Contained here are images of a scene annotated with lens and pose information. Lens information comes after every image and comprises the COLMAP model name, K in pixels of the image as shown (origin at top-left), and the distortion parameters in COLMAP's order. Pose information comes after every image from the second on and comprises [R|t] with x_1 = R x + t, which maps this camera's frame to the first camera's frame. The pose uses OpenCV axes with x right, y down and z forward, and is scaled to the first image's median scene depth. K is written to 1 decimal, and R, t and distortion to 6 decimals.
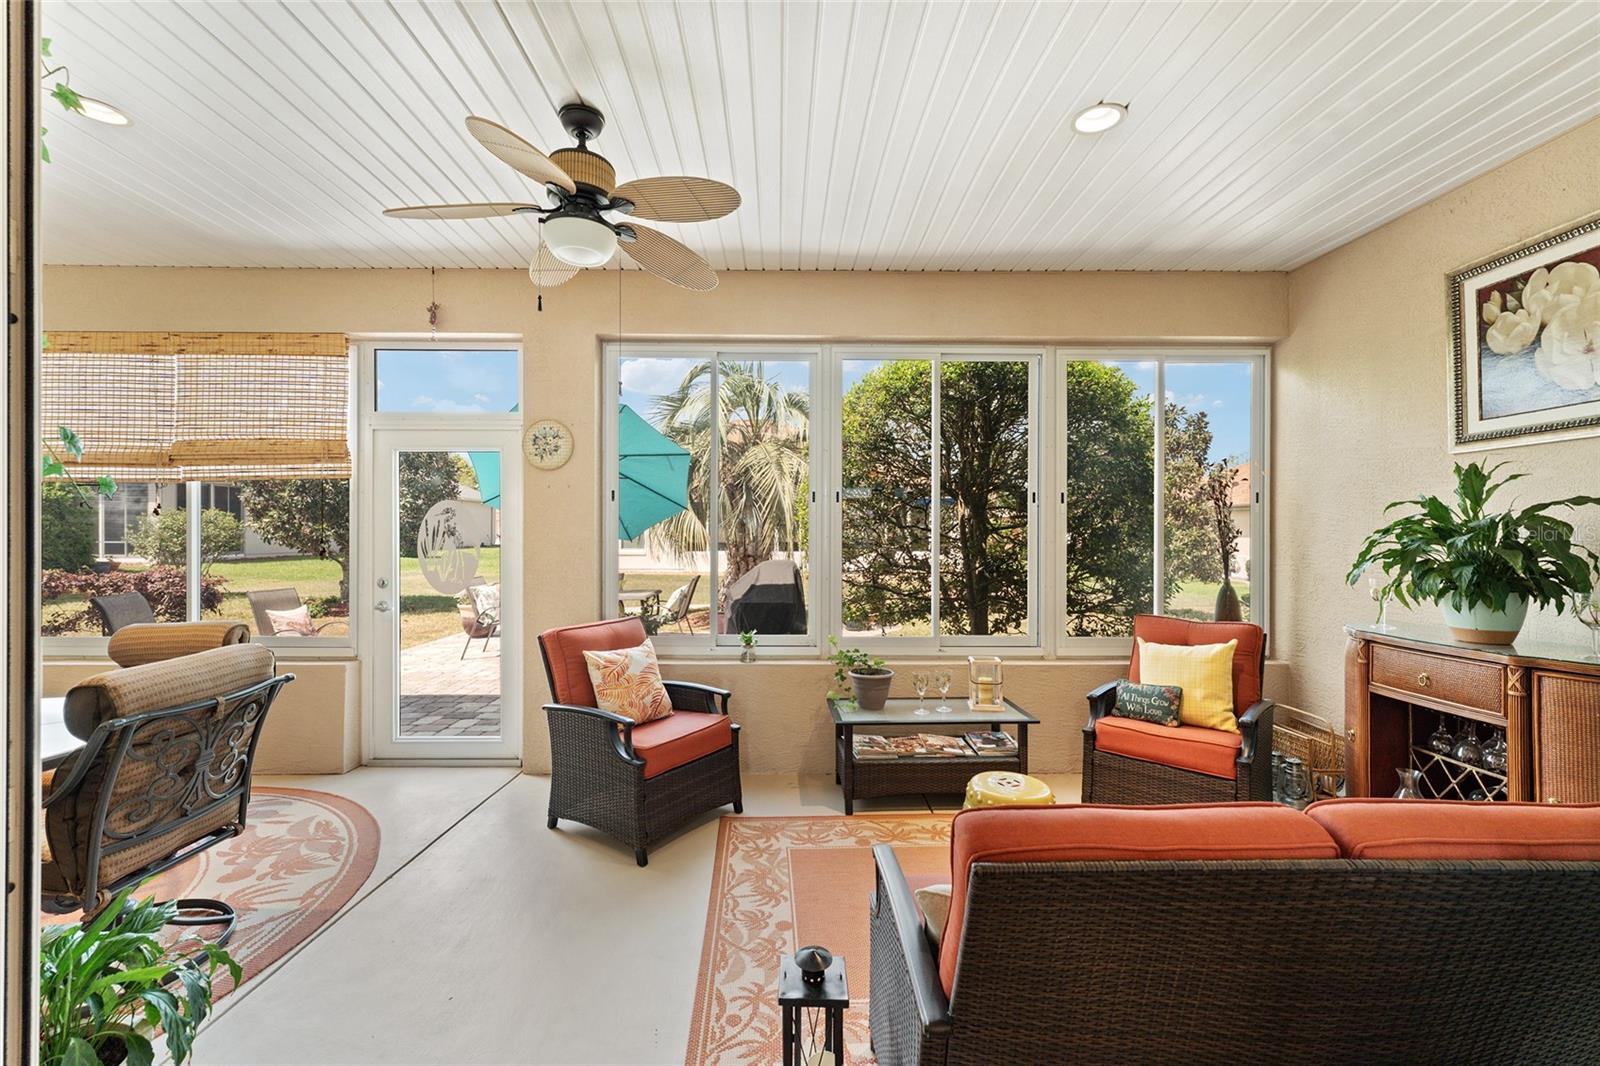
lens RADIAL K [[641.3, 0, 797.7], [0, 641.3, 530.1], [0, 0, 1]] dist [-0.006206, 0.001305]
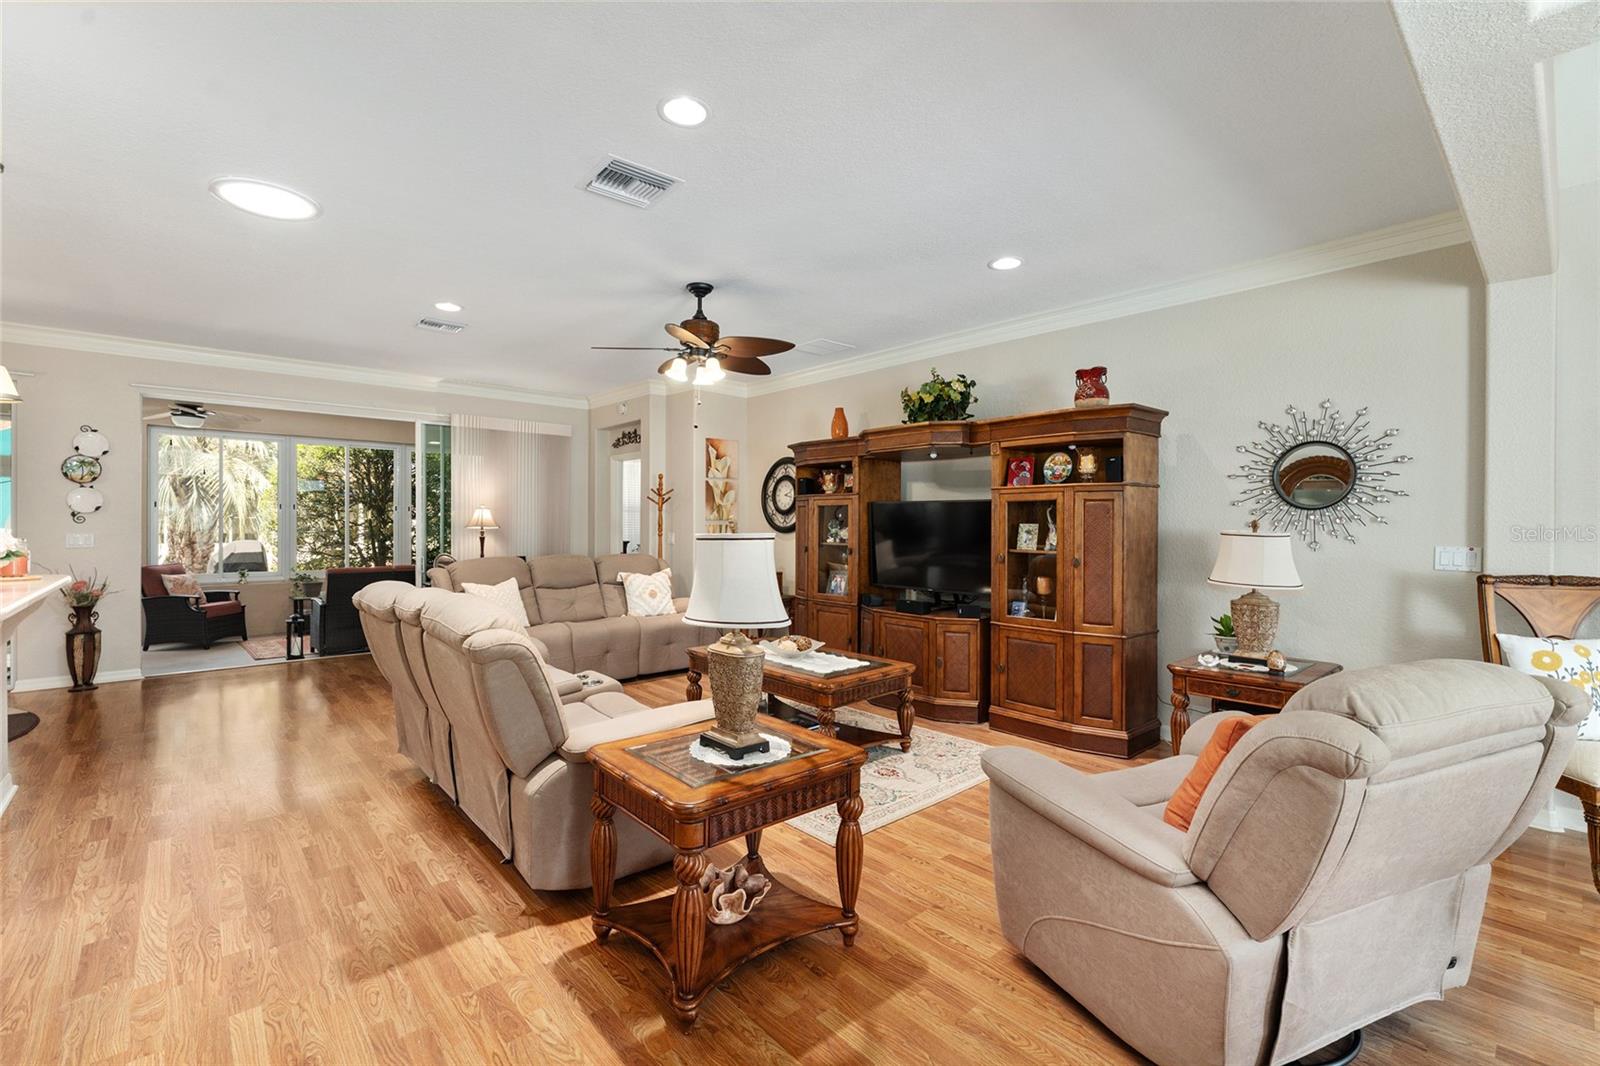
lens RADIAL K [[692.3, 0, 787.0], [0, 692.3, 522.1], [0, 0, 1]] dist [-0.001838, 0.000118]
pose [[0.761547, 0.004265, 0.648095, -0.197859], [-0.003193, 0.999991, -0.002829, 0.001868], [-0.648101, 0.000085, 0.761554, -1.991574]]
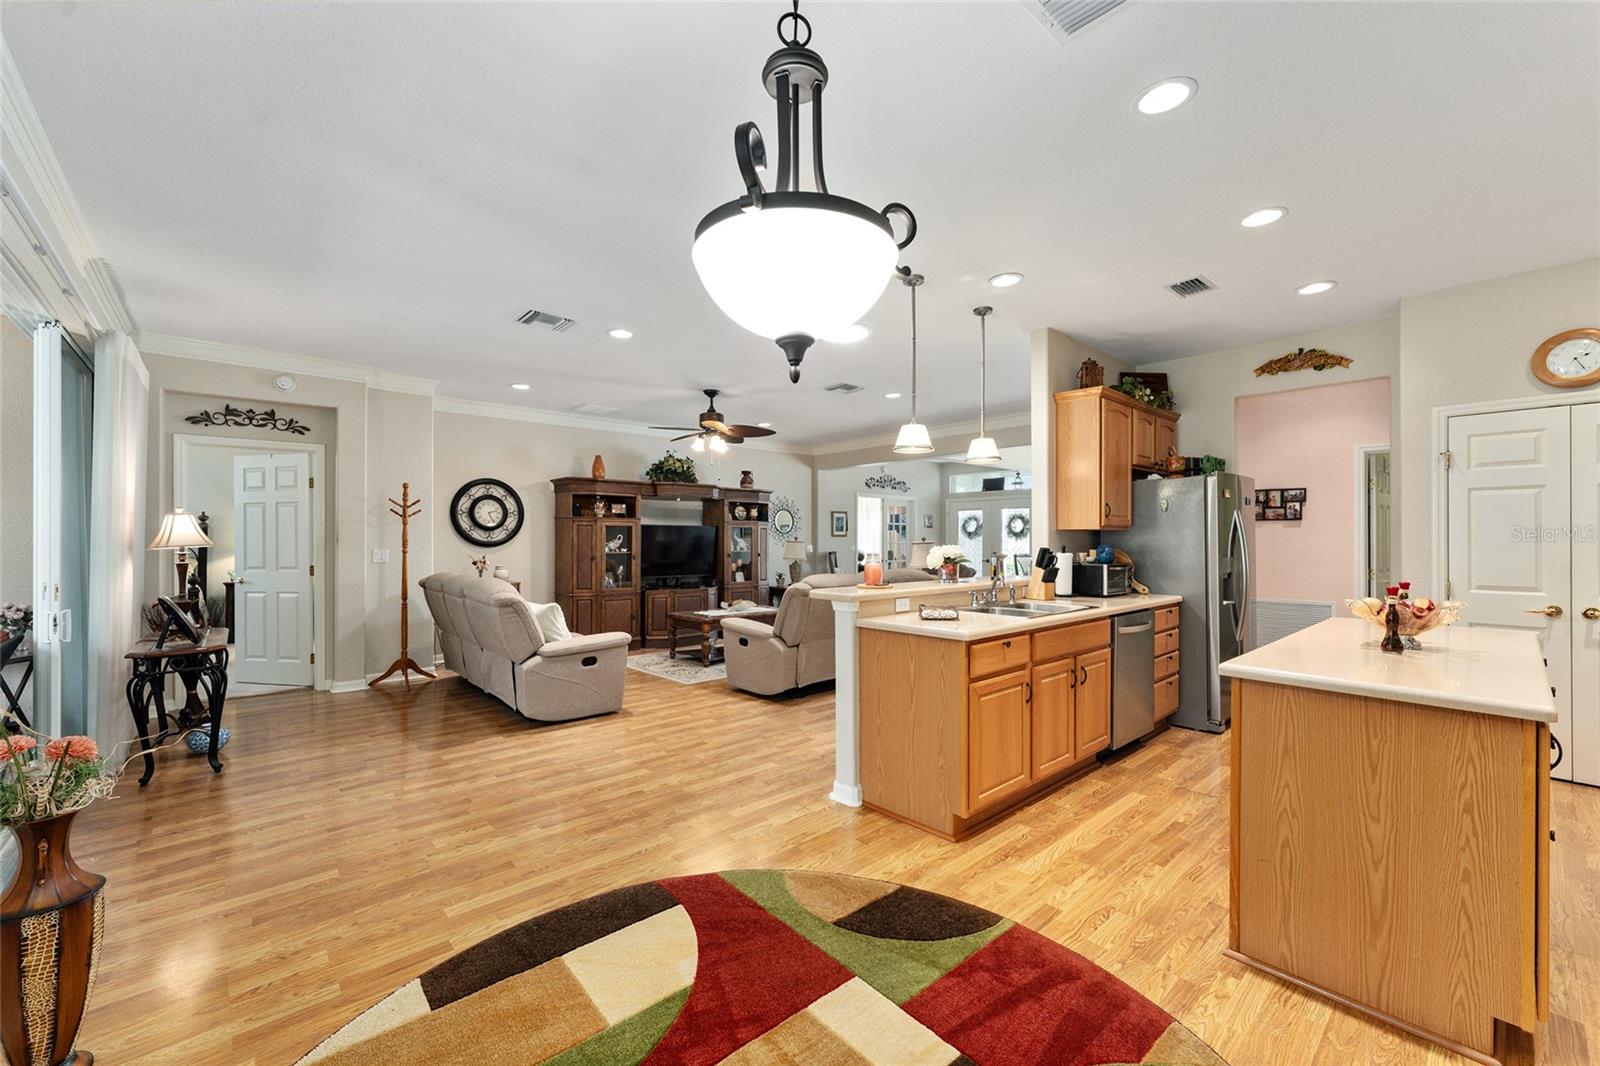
lens RADIAL K [[641.3, 0, 802.2], [0, 641.3, 537.5], [0, 0, 1]] dist [-0.006206, 0.001305]
pose [[-0.666833, 0.001935, 0.745205, -1.046816], [0.001718, 0.999998, -0.001059, 0.001315], [-0.745205, 0.000574, -0.666835, 0.036789]]
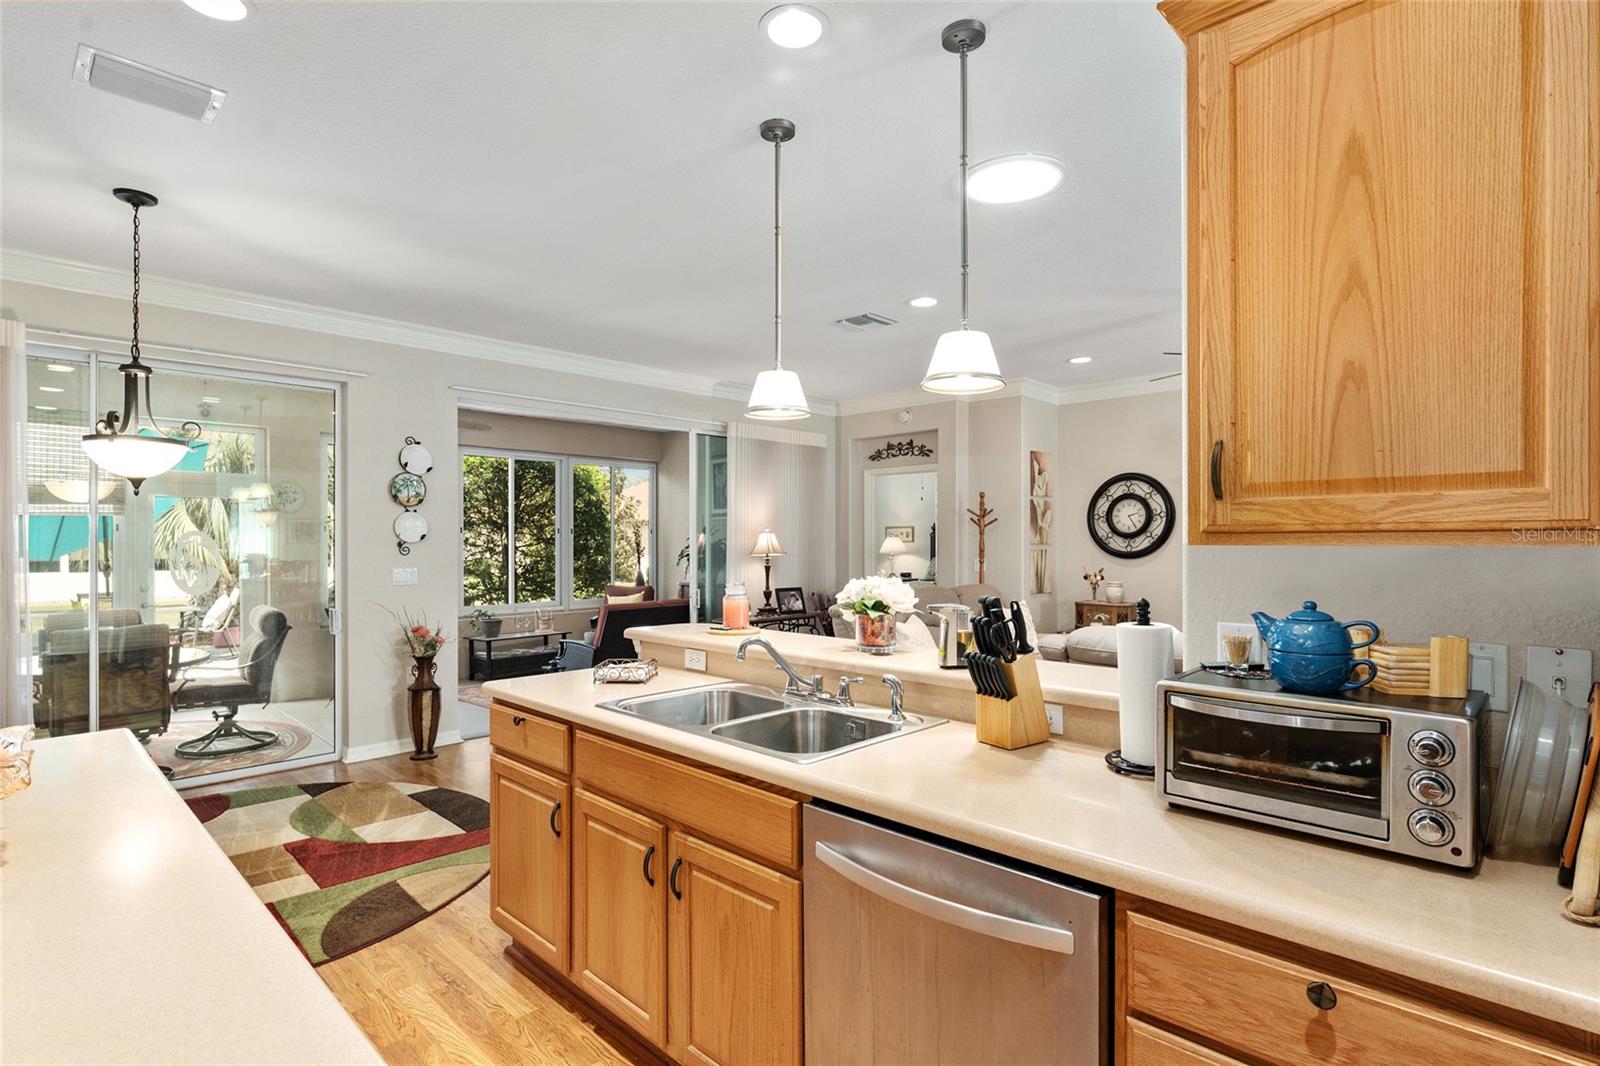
lens RADIAL K [[805.0, 0, 786.7], [0, 805.0, 542.1], [0, 0, 1]] dist [-0.002026, -0.000260]
pose [[0.709941, -0.003048, 0.704254, -0.938925], [0.003435, 0.999994, 0.000866, -0.017827], [-0.704253, 0.001805, 0.709947, -1.348502]]
